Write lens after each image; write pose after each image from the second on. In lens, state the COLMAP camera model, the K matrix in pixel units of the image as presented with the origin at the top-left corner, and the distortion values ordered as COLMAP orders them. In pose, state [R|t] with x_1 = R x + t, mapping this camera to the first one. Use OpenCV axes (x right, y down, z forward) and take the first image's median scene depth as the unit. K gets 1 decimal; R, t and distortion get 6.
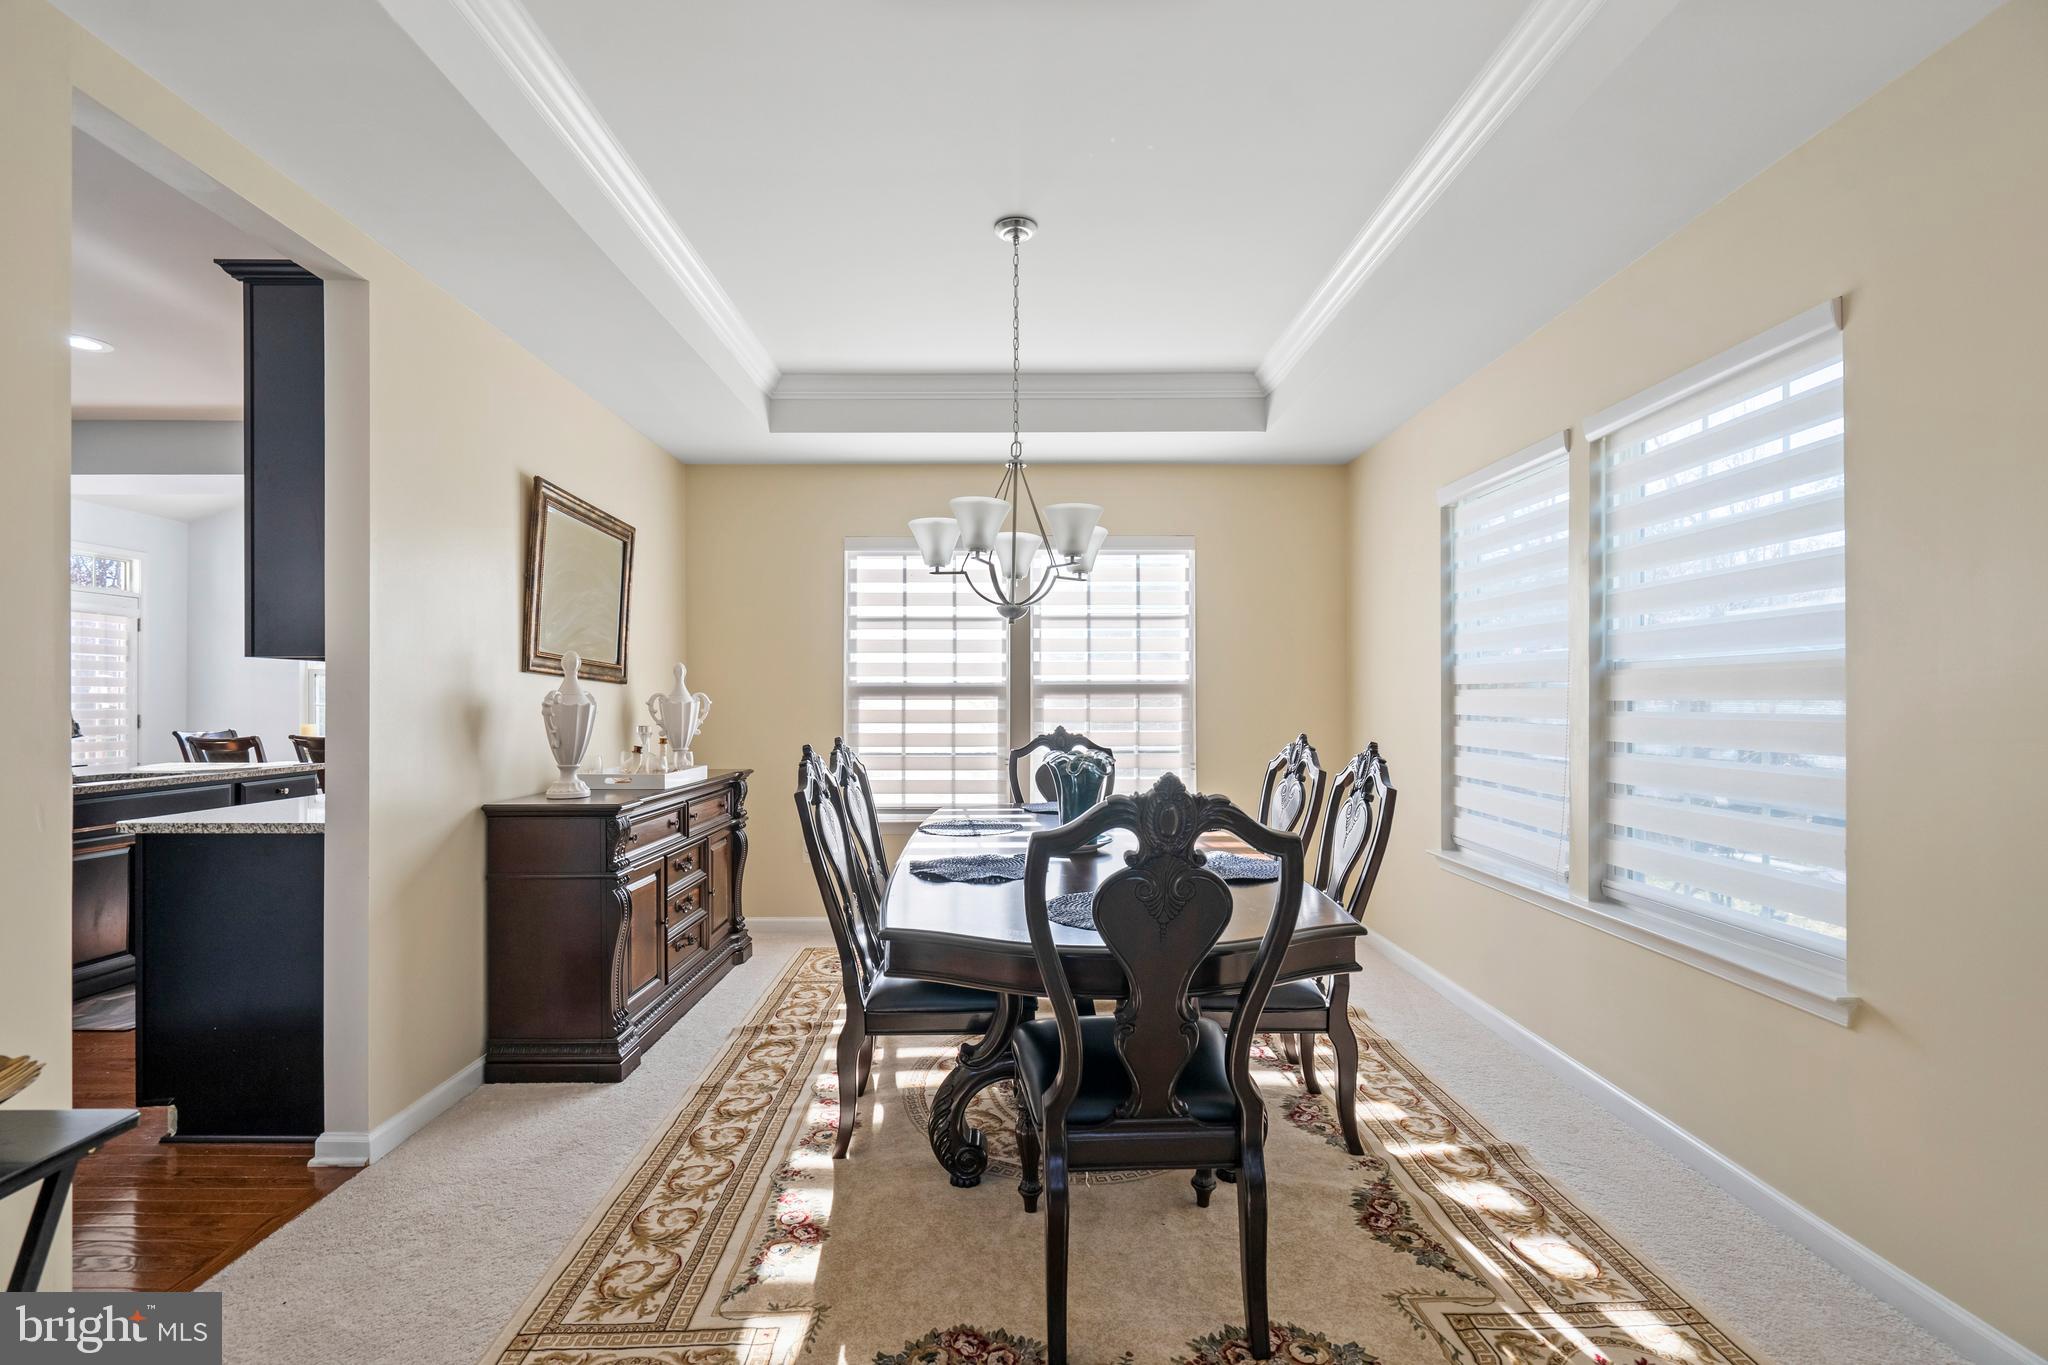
lens RADIAL K [[936.8, 0, 1017.7], [0, 936.8, 700.3], [0, 0, 1]] dist [-0.005881, 0.004094]
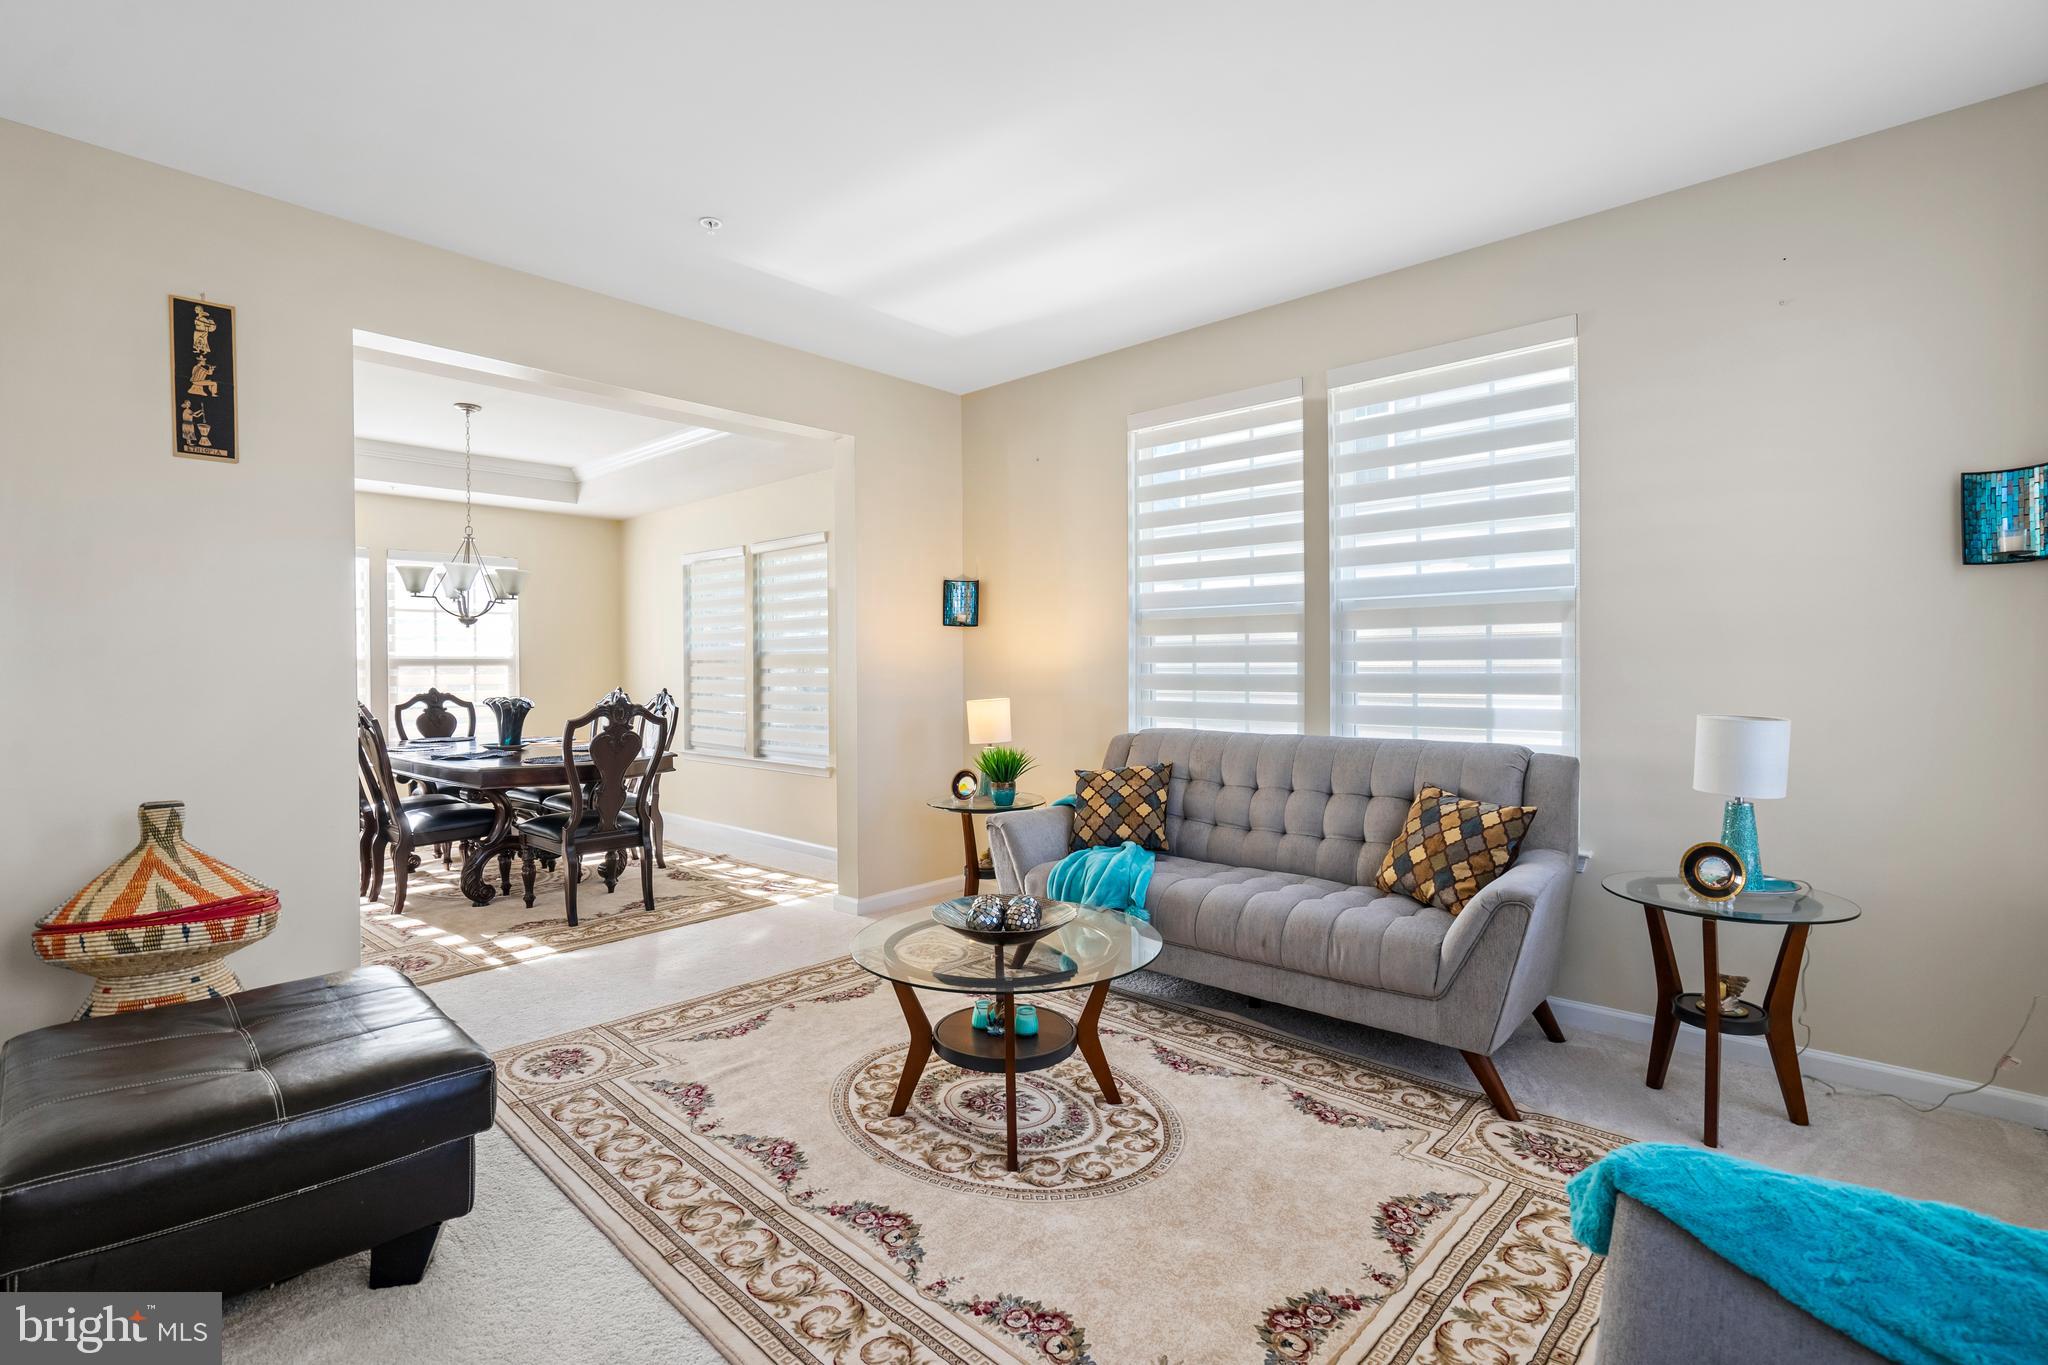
lens RADIAL K [[936.8, 0, 1010.8], [0, 936.8, 674.3], [0, 0, 1]] dist [-0.005881, 0.004094]
pose [[0.689124, -0.013590, 0.724516, -0.600768], [0.005280, 0.999892, 0.013734, -0.013693], [-0.724624, -0.005639, 0.689121, -1.012330]]
